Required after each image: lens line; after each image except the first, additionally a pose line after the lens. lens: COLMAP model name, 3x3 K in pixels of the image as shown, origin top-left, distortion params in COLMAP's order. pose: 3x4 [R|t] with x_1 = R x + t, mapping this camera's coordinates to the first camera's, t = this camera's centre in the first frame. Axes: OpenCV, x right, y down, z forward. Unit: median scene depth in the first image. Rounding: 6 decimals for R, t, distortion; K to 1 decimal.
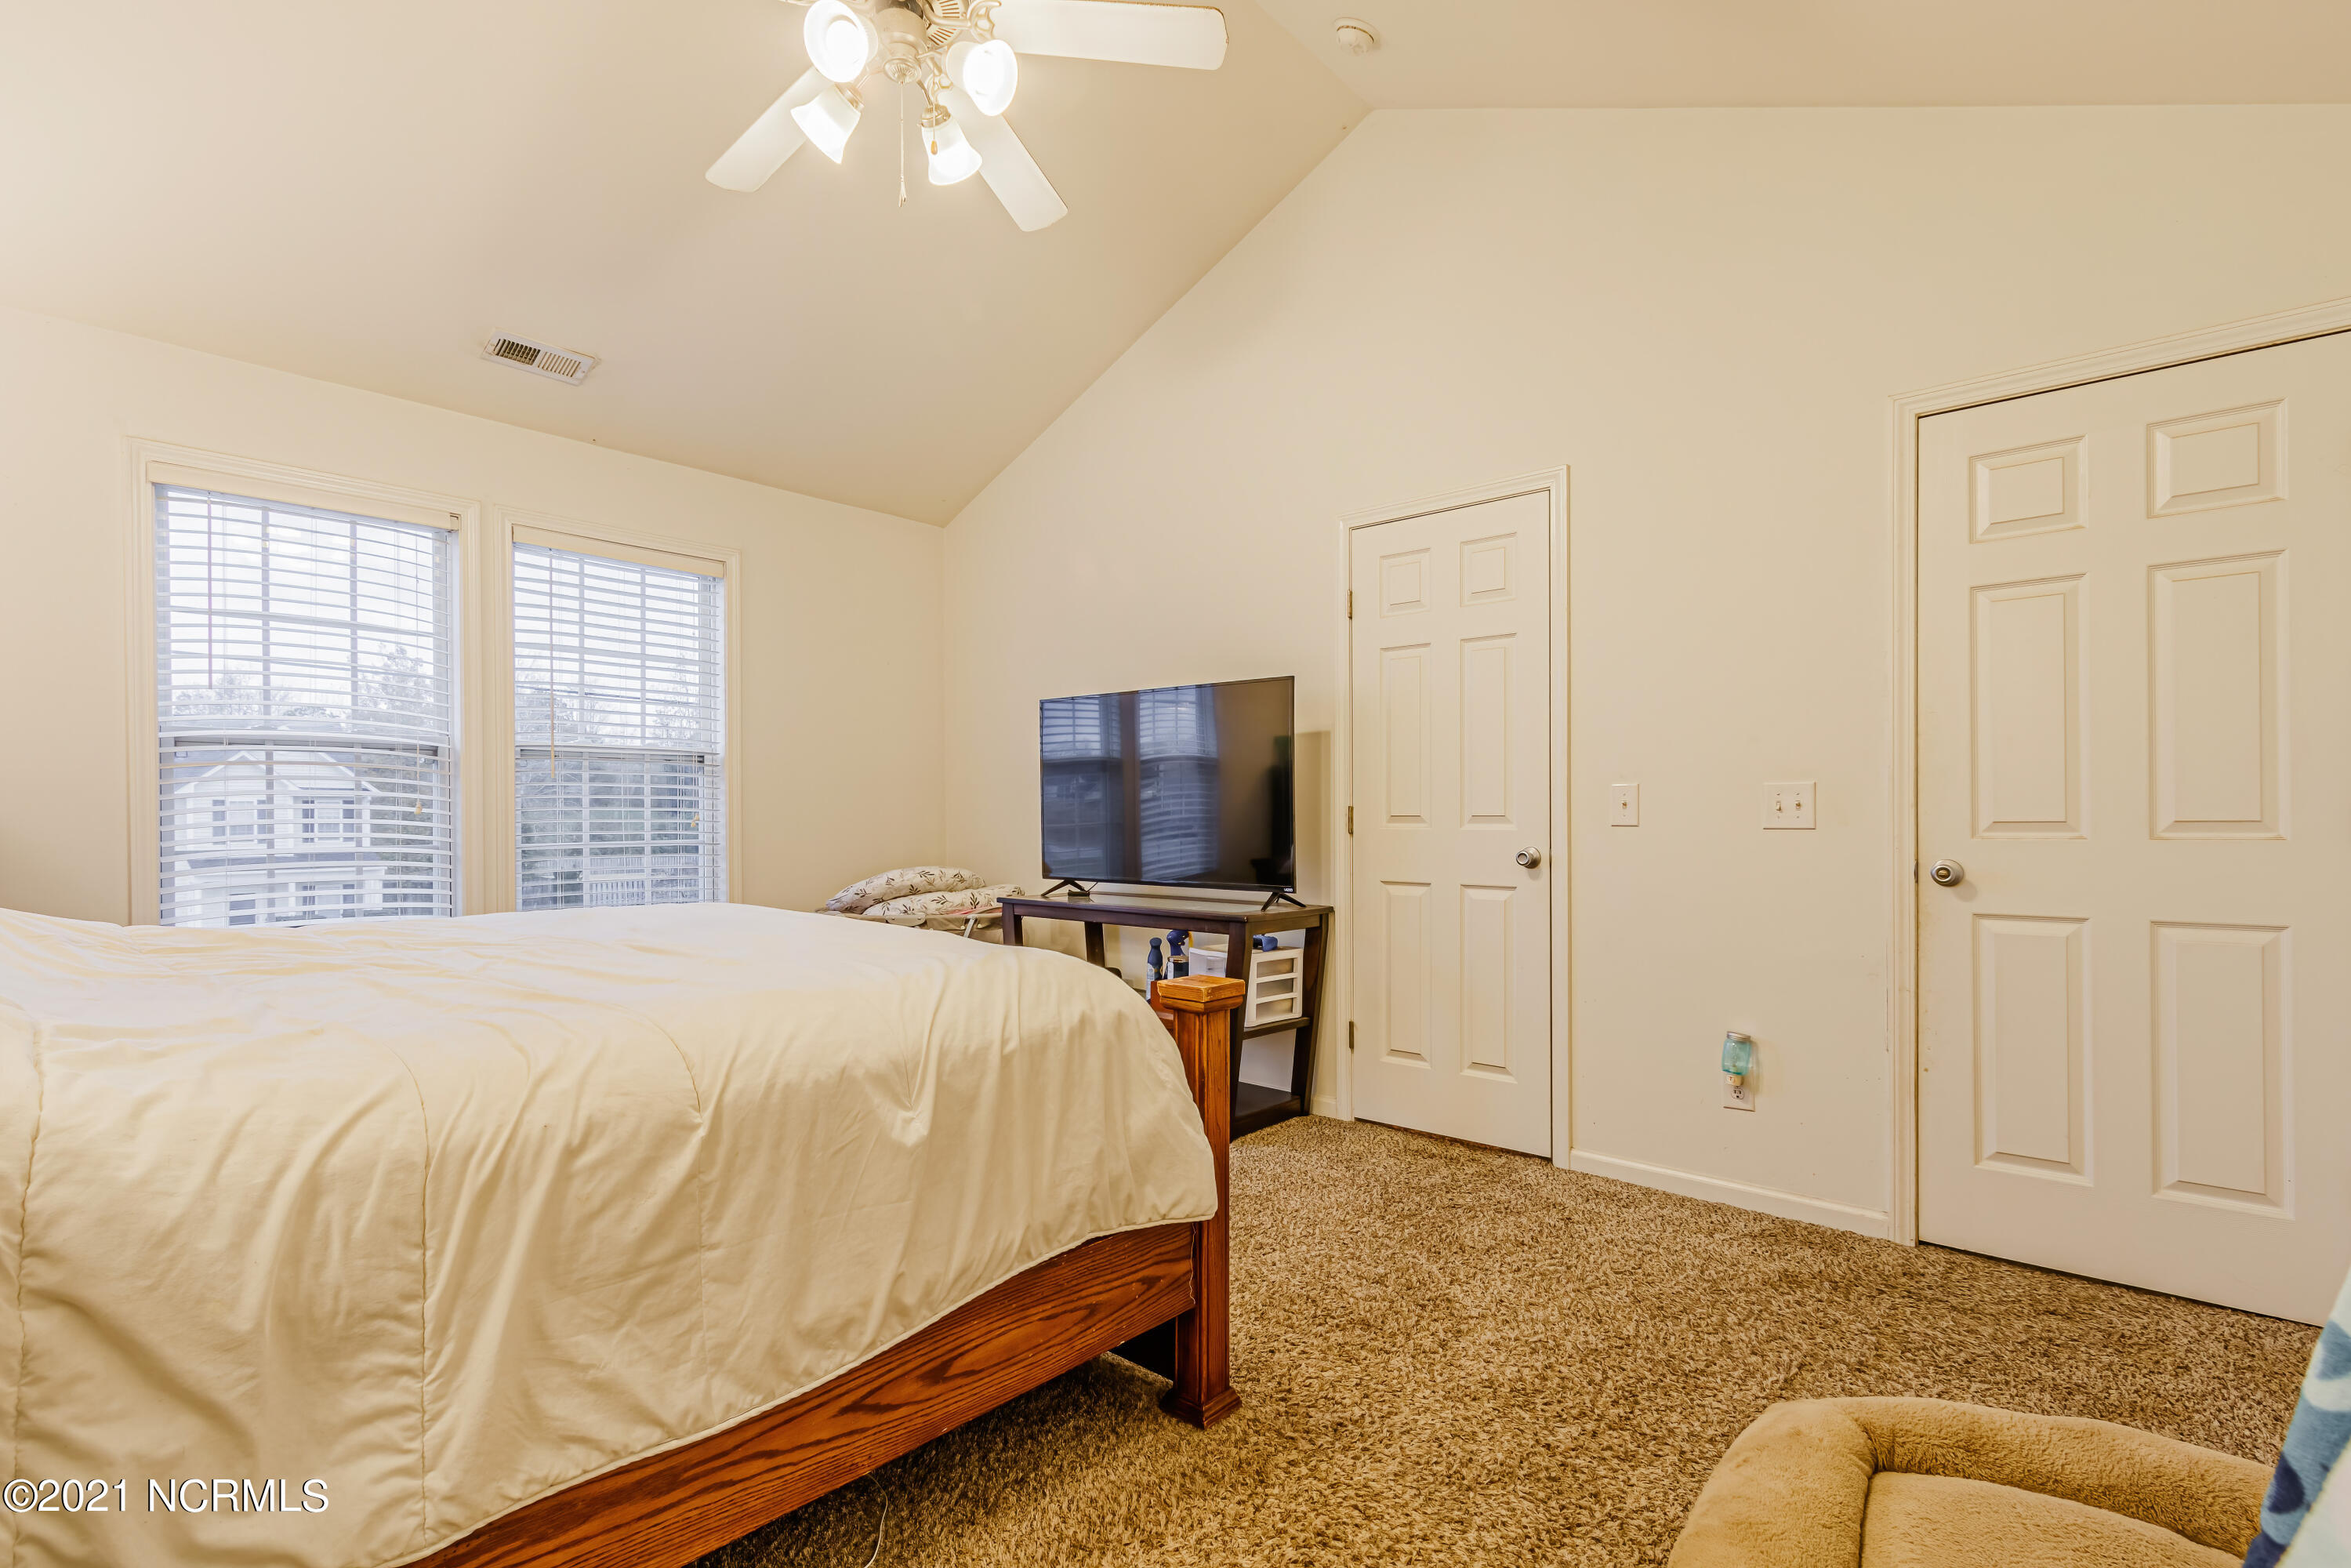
lens RADIAL K [[1109.4, 0, 1175.3], [0, 1109.4, 807.7], [0, 0, 1]] dist [0.006872, -0.001161]
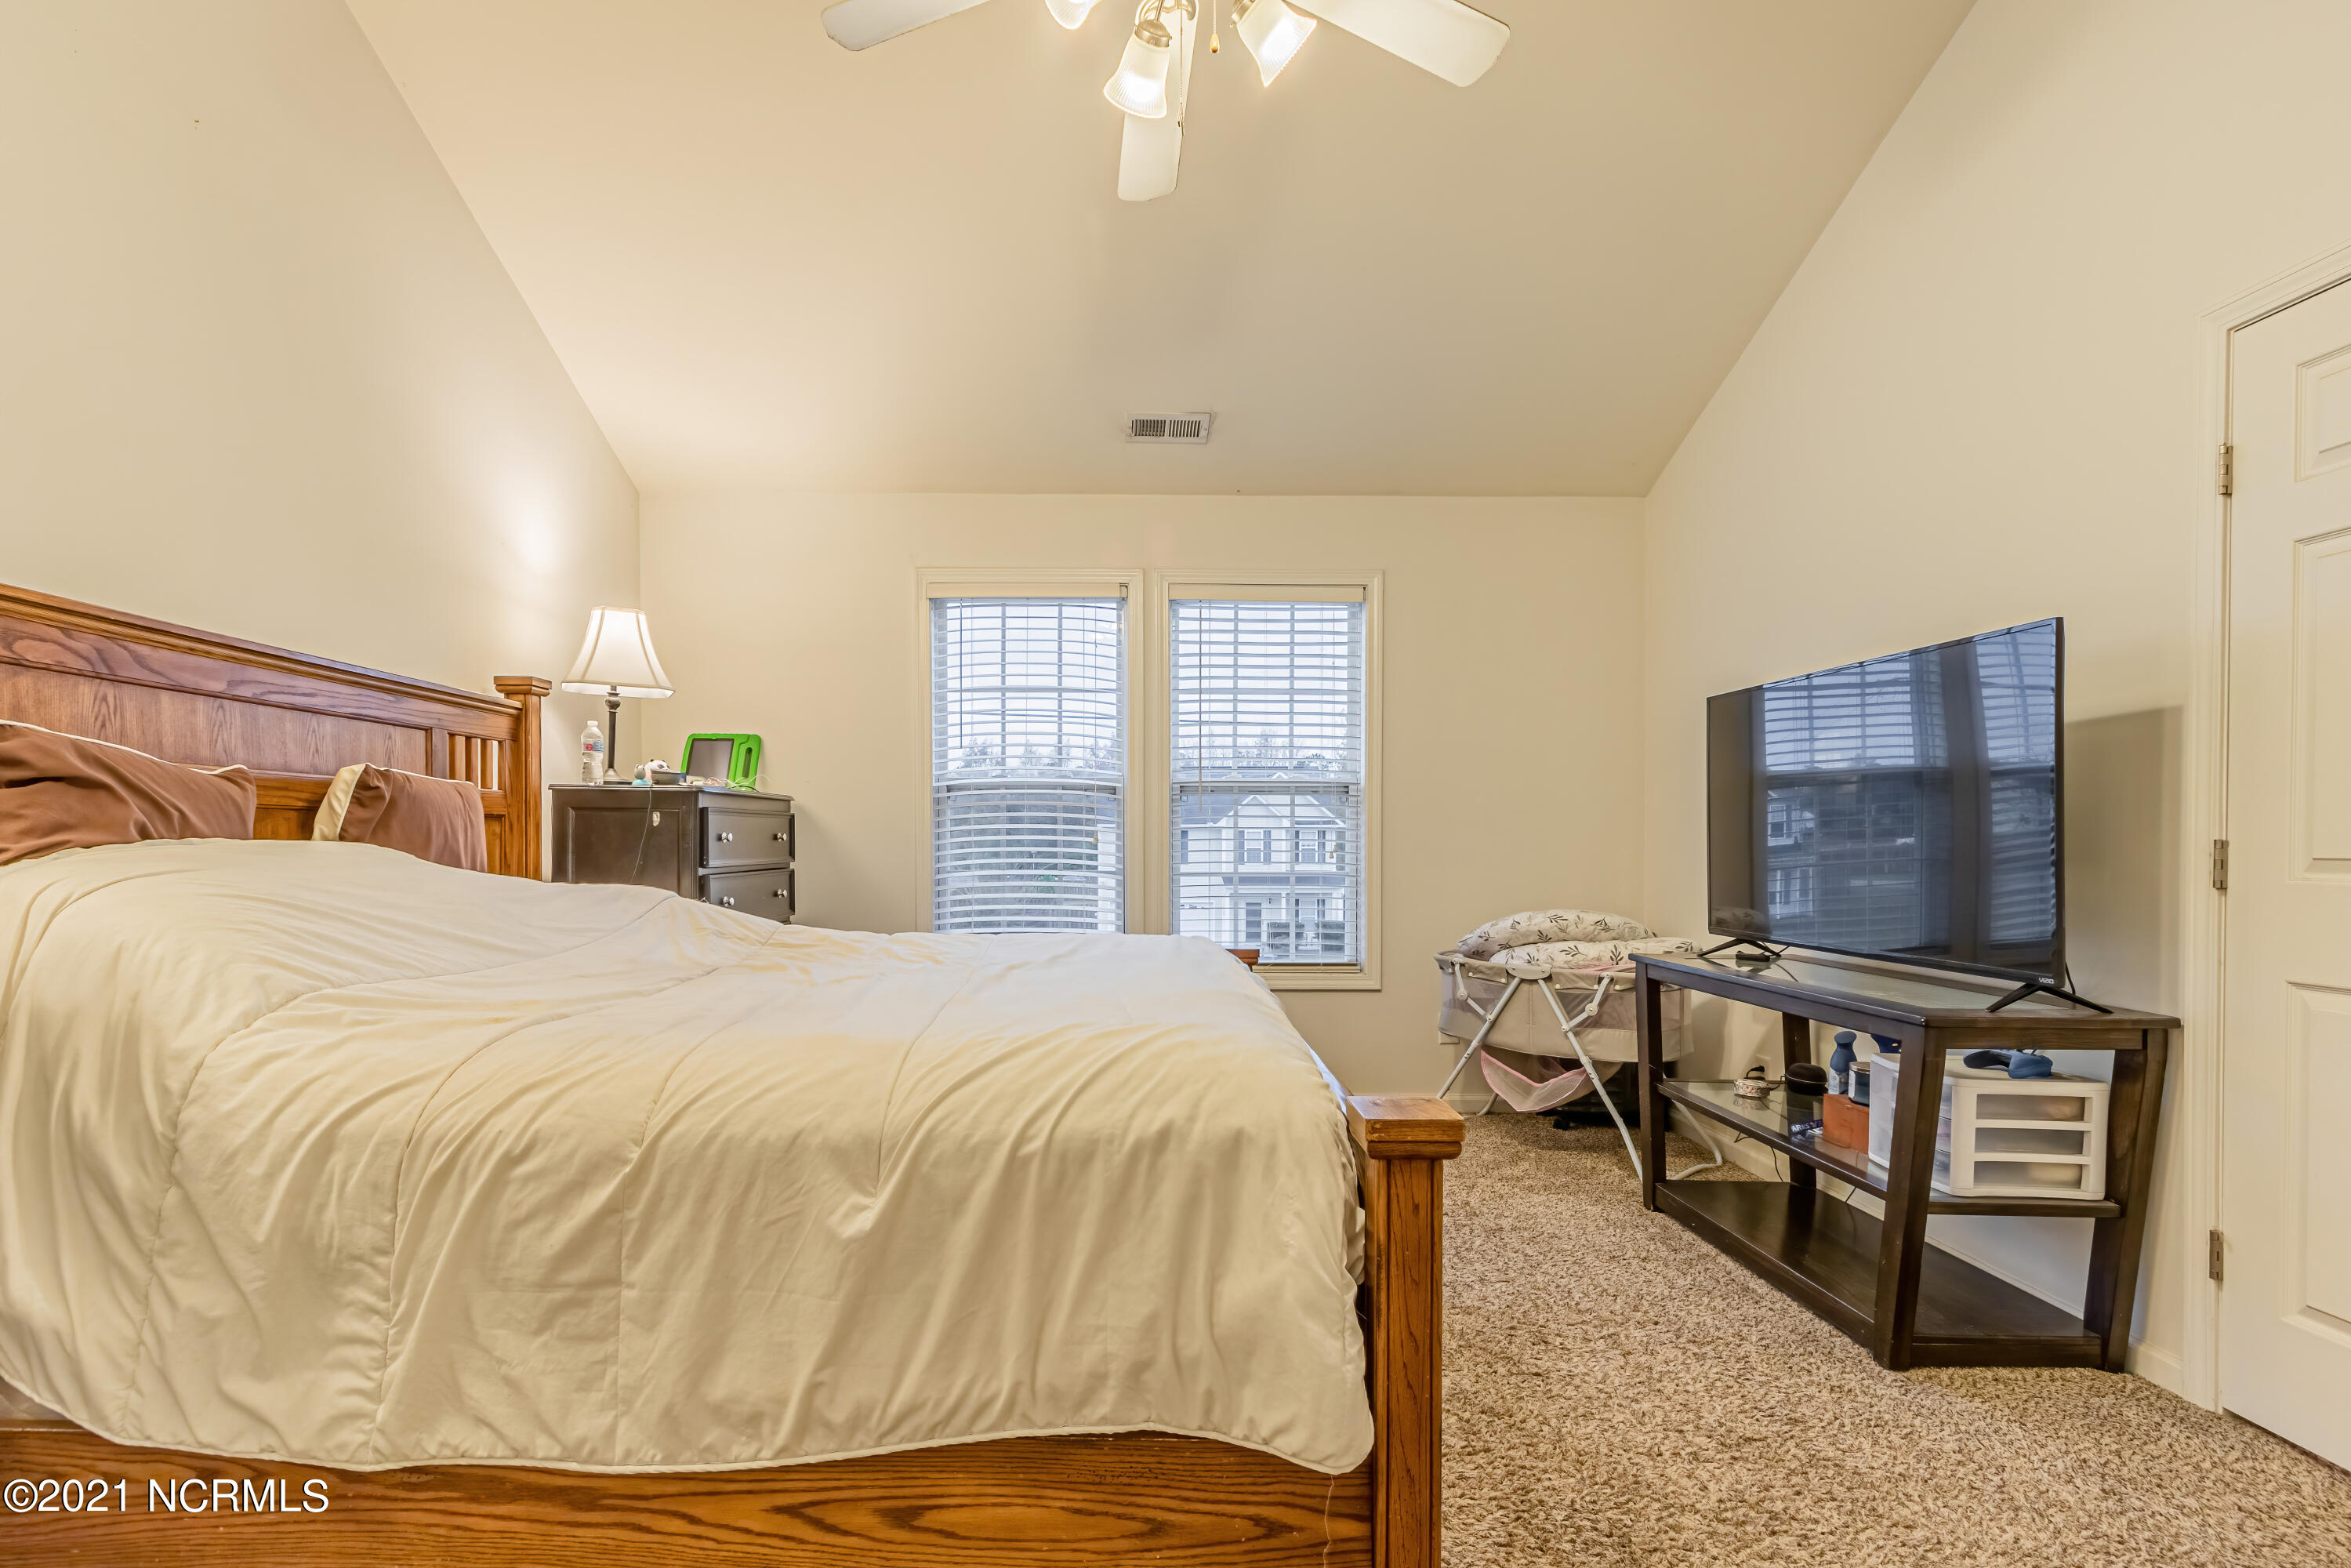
lens RADIAL K [[1109.4, 0, 1121.2], [0, 1109.4, 848.3], [0, 0, 1]] dist [0.006872, -0.001161]
pose [[0.663261, 0.008874, -0.748335, 0.287098], [-0.000795, 0.999937, 0.011153, -0.003588], [0.748388, -0.006802, 0.663227, 0.312890]]
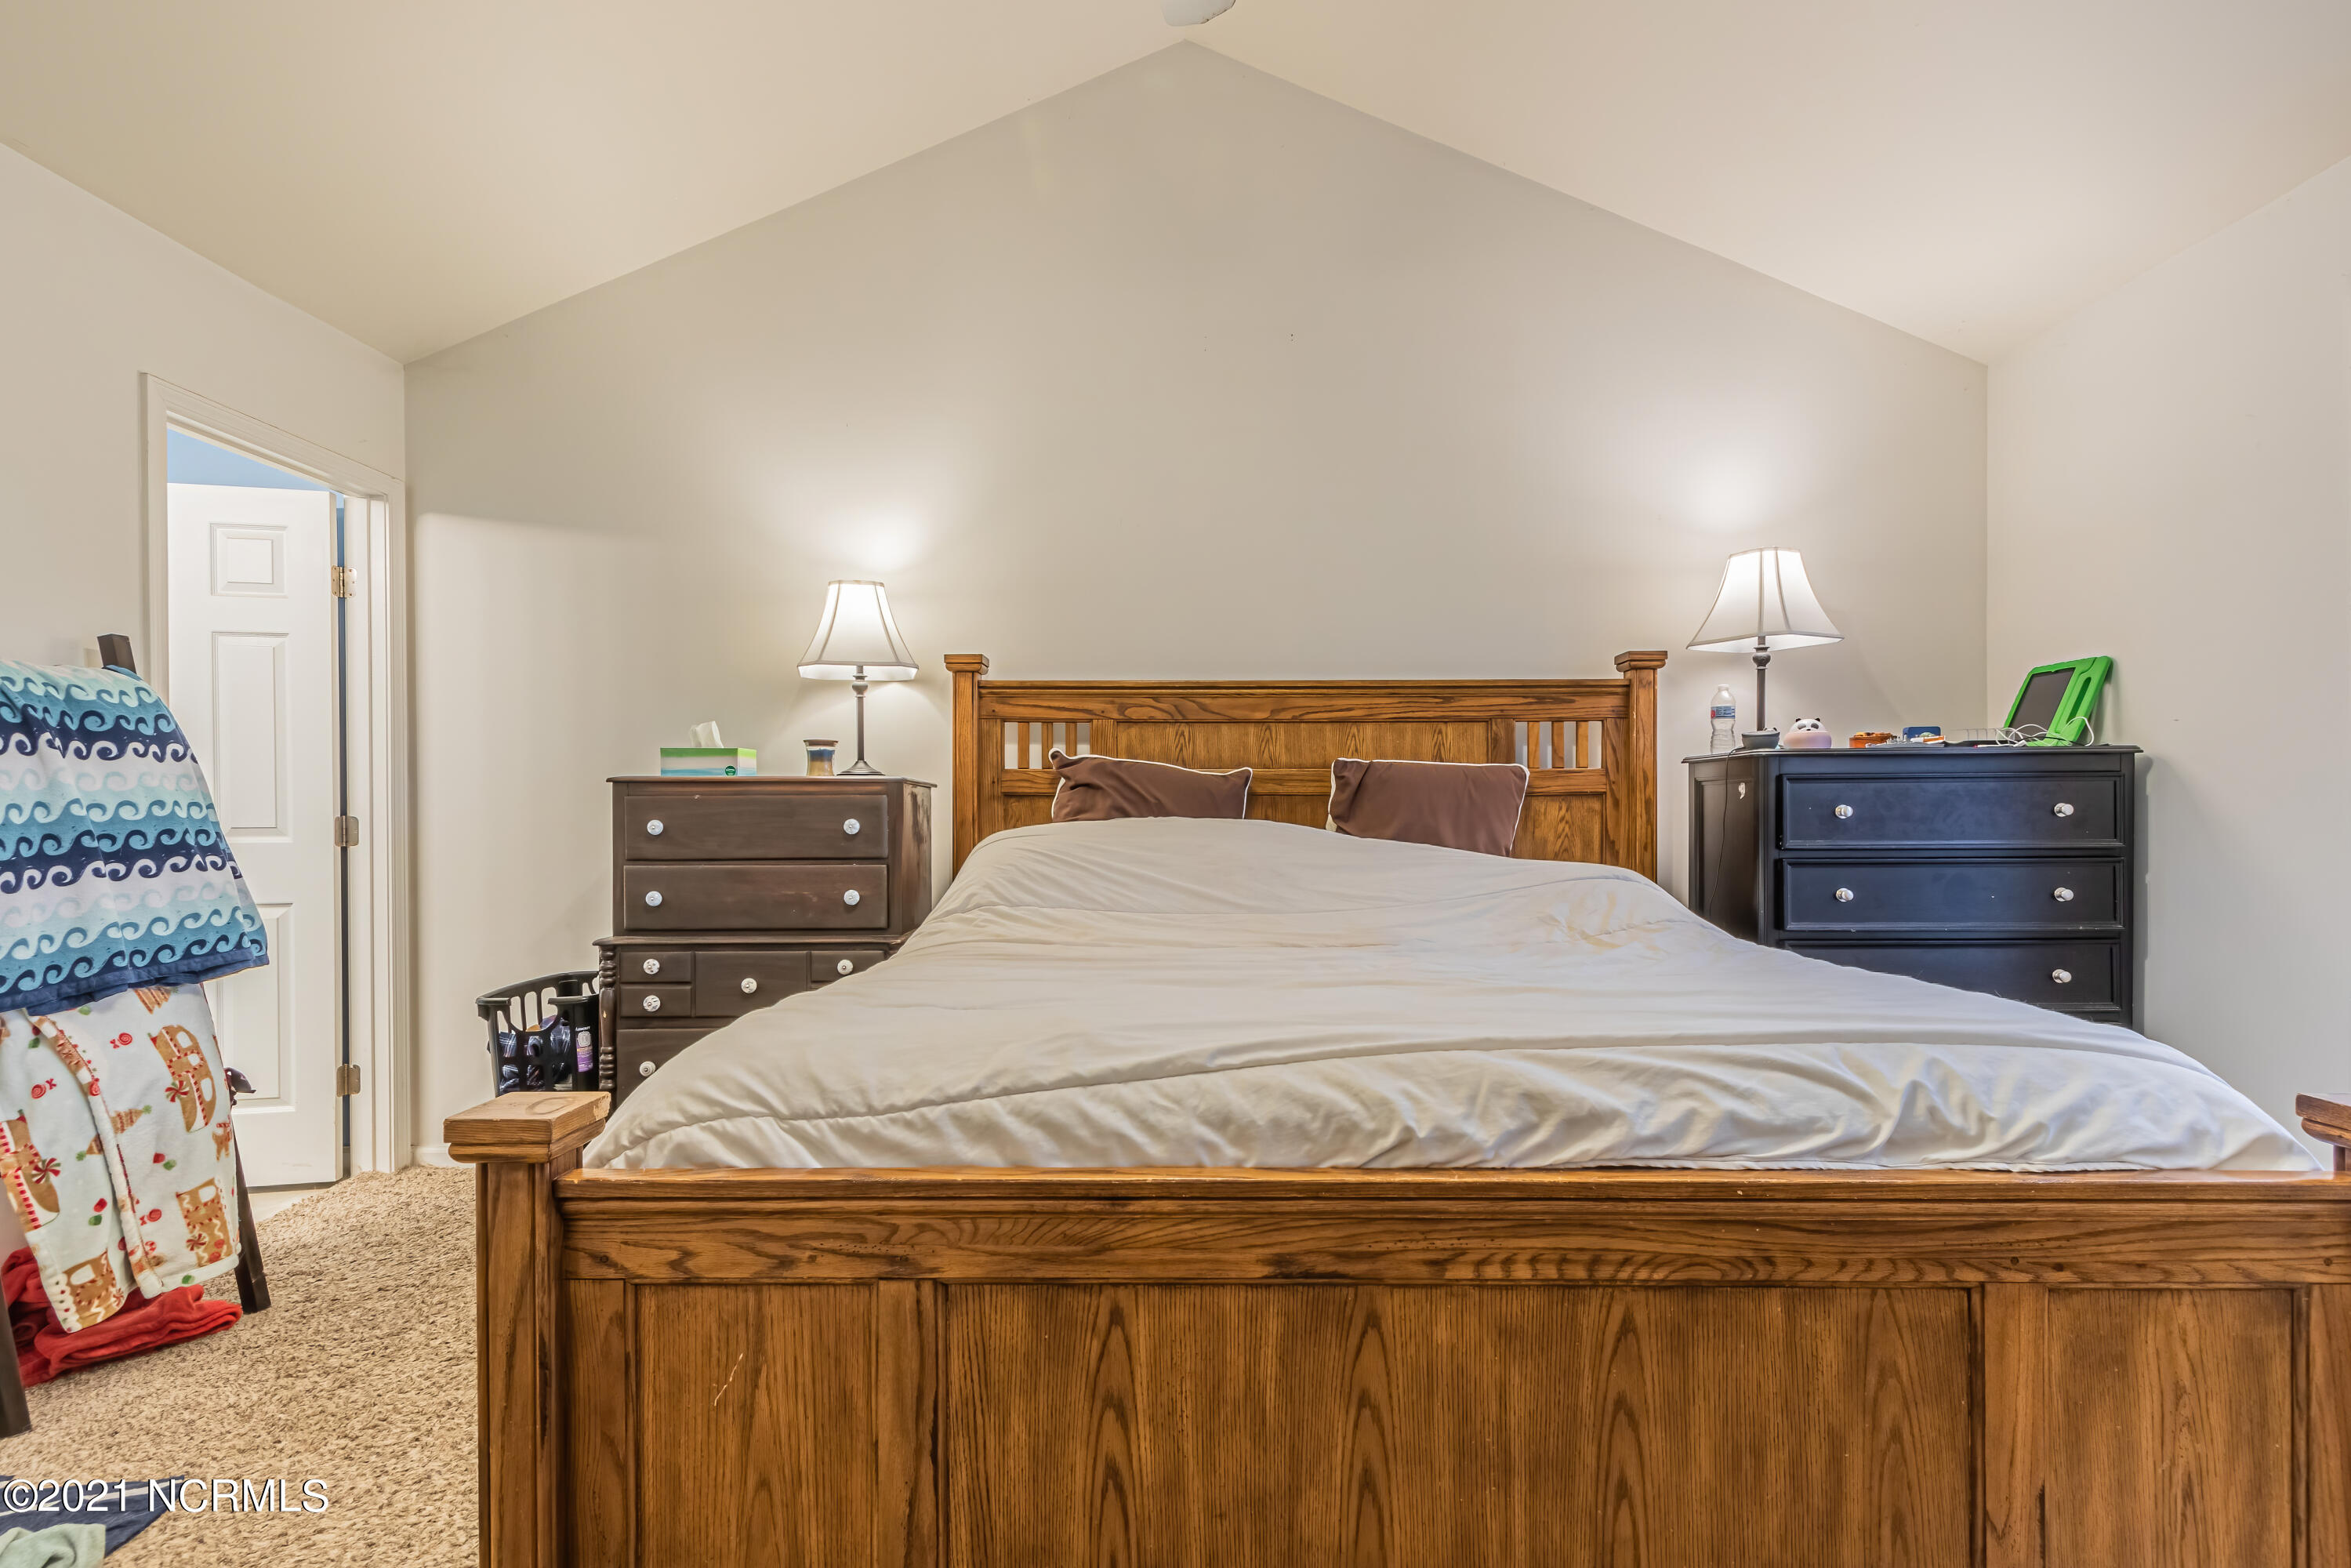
lens RADIAL K [[1109.4, 0, 1186.8], [0, 1109.4, 828.9], [0, 0, 1]] dist [0.006872, -0.001161]
pose [[-0.744700, 0.009670, -0.667329, 0.110135], [0.007923, 0.999953, 0.005648, 0.003988], [0.667352, -0.001081, -0.744741, 1.199224]]
